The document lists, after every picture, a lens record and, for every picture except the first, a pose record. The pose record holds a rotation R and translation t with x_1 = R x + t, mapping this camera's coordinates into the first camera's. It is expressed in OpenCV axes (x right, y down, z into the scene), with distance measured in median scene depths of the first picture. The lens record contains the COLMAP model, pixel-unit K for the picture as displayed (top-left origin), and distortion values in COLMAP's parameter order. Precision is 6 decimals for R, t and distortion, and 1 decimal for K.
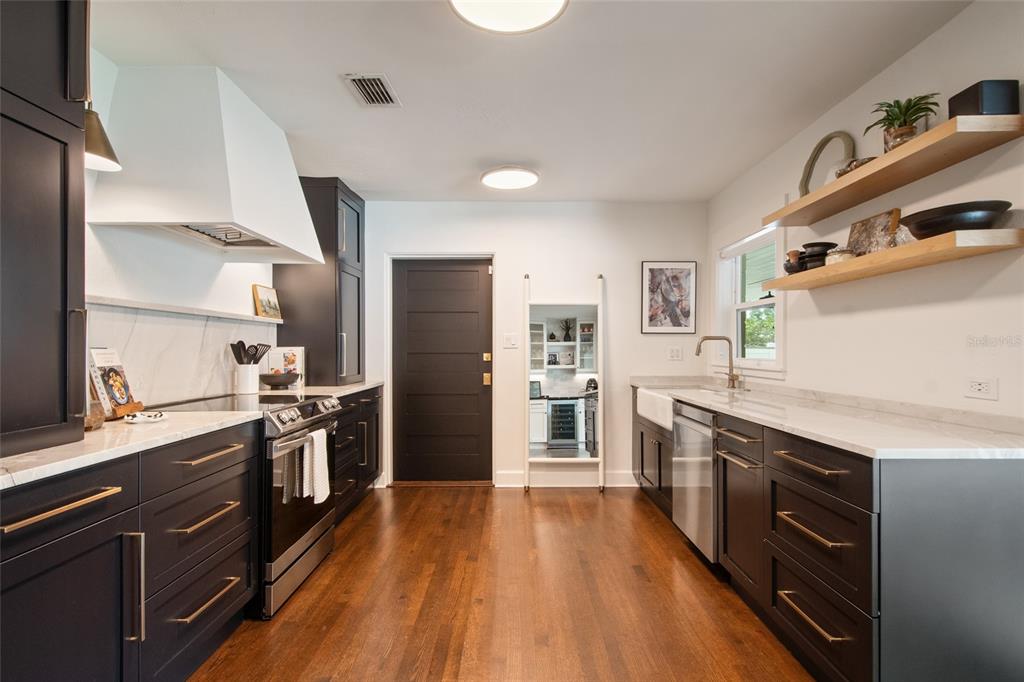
lens RADIAL K [[496.4, 0, 512.0], [0, 496.4, 341.0], [0, 0, 1]] dist [-0.000750, -0.000158]
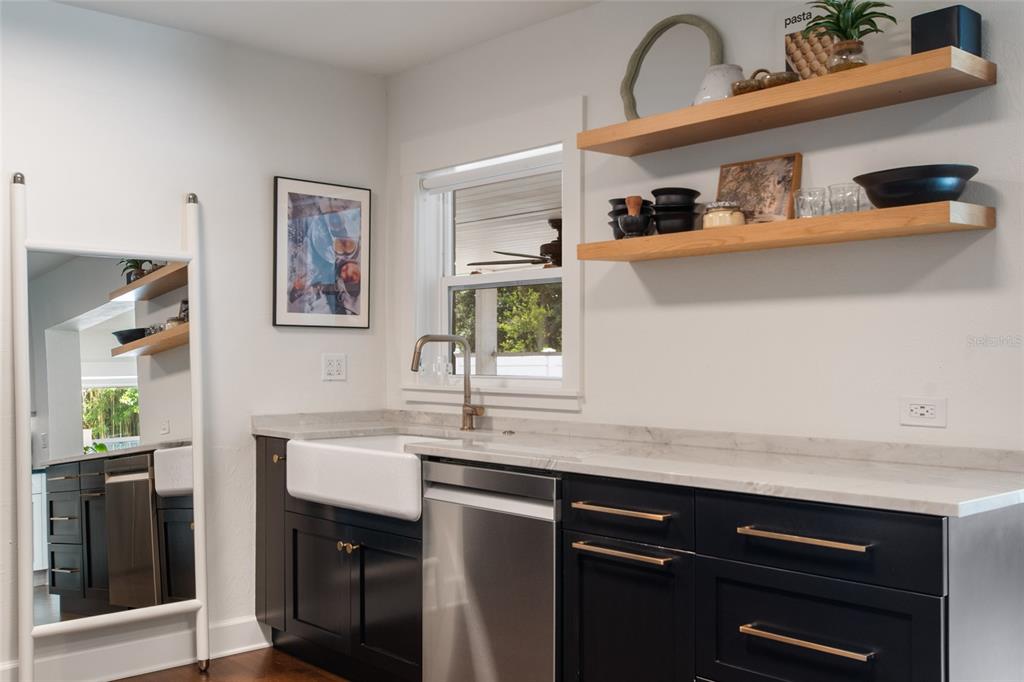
lens RADIAL K [[1016.4, 0, 512.0], [0, 1016.4, 341.0], [0, 0, 1]] dist [0.017900, 0.008513]
pose [[0.742800, 0.012975, 0.669388, -0.306702], [-0.012852, 0.999904, -0.005121, 0.001806], [-0.669390, -0.004800, 0.742895, 0.152417]]
